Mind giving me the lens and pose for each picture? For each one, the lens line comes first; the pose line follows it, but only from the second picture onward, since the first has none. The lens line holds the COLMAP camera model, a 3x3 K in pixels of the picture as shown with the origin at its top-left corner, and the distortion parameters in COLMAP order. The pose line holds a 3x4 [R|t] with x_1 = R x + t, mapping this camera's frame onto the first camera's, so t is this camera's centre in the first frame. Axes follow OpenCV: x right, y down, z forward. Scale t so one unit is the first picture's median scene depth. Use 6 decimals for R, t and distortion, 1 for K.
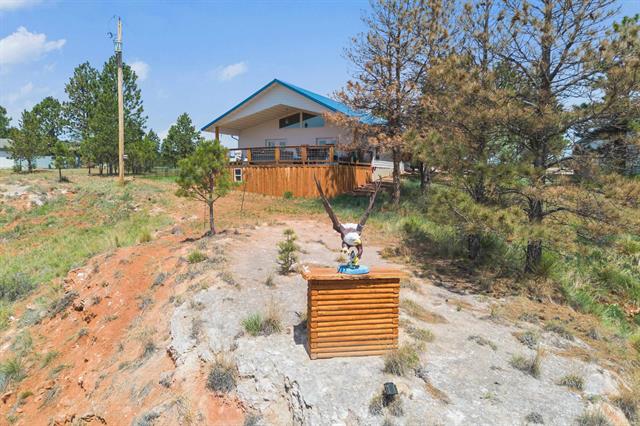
lens RADIAL K [[451.6, 0, 320.0], [0, 451.6, 213.0], [0, 0, 1]] dist [0.031382, -0.001597]
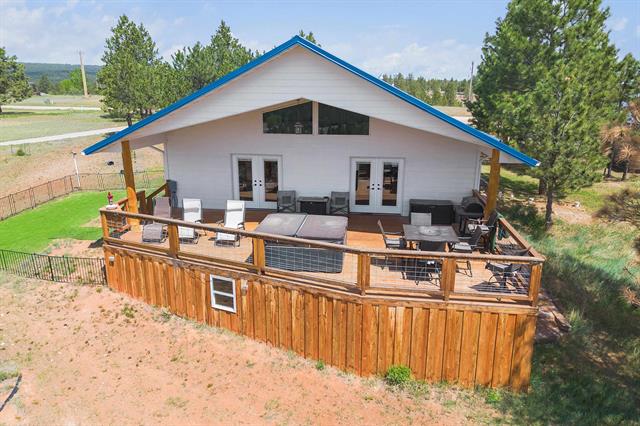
lens RADIAL K [[451.6, 0, 320.0], [0, 451.6, 213.0], [0, 0, 1]] dist [0.031382, -0.001597]
pose [[0.949973, -0.088786, 0.299446, -0.210841], [0.031707, 0.981206, 0.190341, -0.222430], [-0.310717, -0.171324, 0.934935, 0.608094]]
